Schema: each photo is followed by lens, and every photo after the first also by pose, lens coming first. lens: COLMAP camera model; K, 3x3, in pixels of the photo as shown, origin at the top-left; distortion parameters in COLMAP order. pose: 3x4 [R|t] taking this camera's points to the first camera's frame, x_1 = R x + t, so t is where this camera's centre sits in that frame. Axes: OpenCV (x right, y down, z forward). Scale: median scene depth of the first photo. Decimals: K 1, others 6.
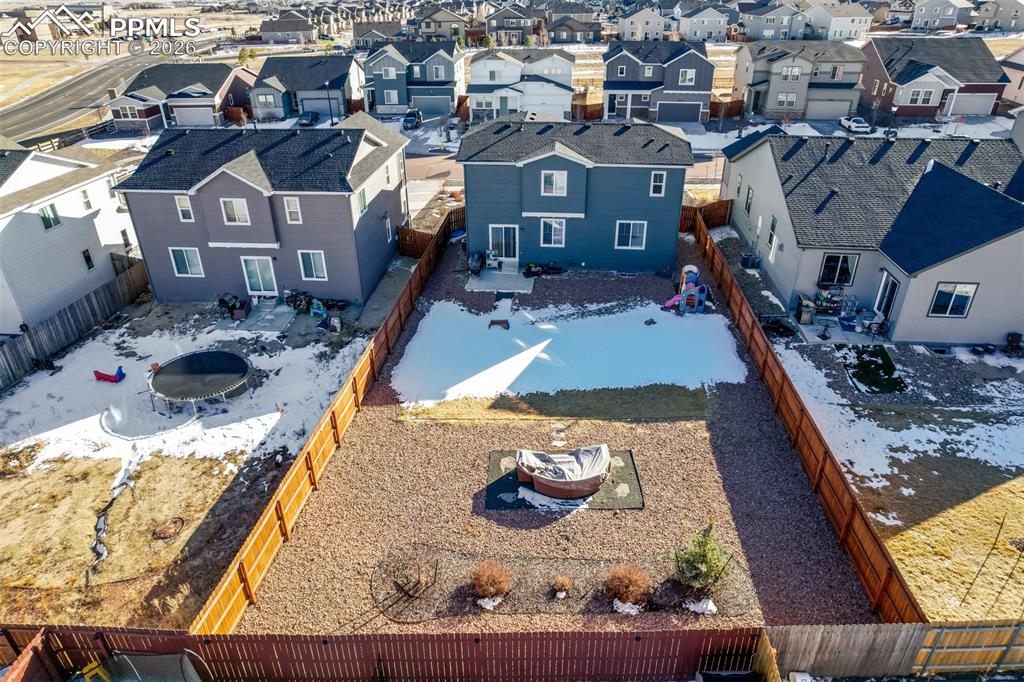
lens RADIAL K [[653.3, 0, 514.7], [0, 653.3, 340.7], [0, 0, 1]] dist [-0.075765, 0.065795]
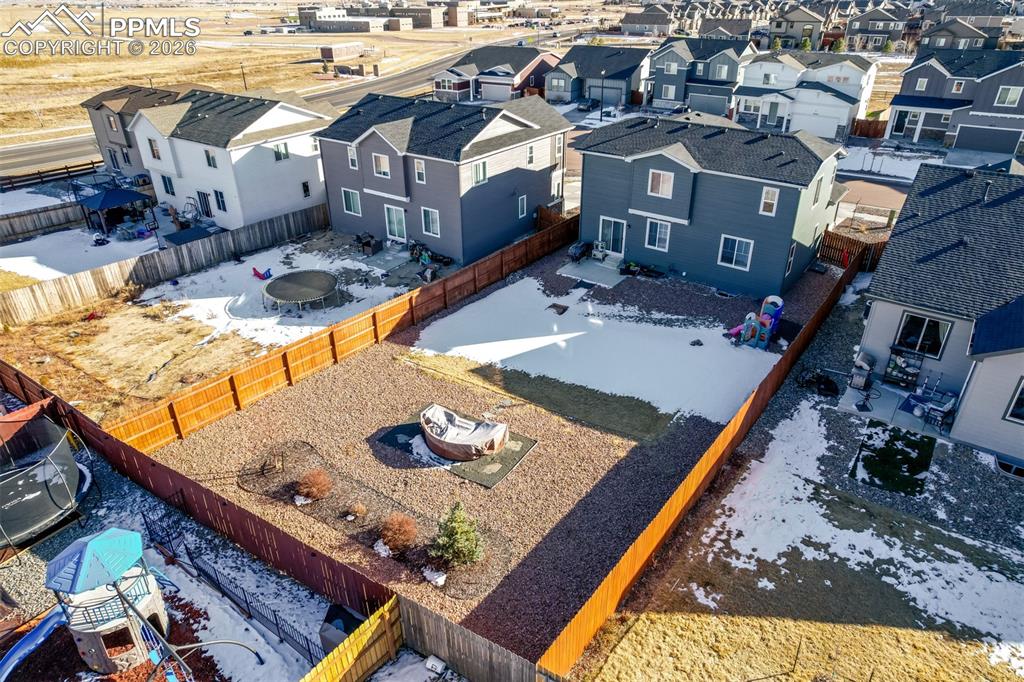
lens RADIAL K [[653.3, 0, 514.7], [0, 653.3, 340.7], [0, 0, 1]] dist [-0.075765, 0.065795]
pose [[0.856169, 0.253123, -0.450447, 0.391563], [-0.250864, 0.965777, 0.065885, -0.026892], [0.451709, 0.056592, 0.890369, 0.056456]]
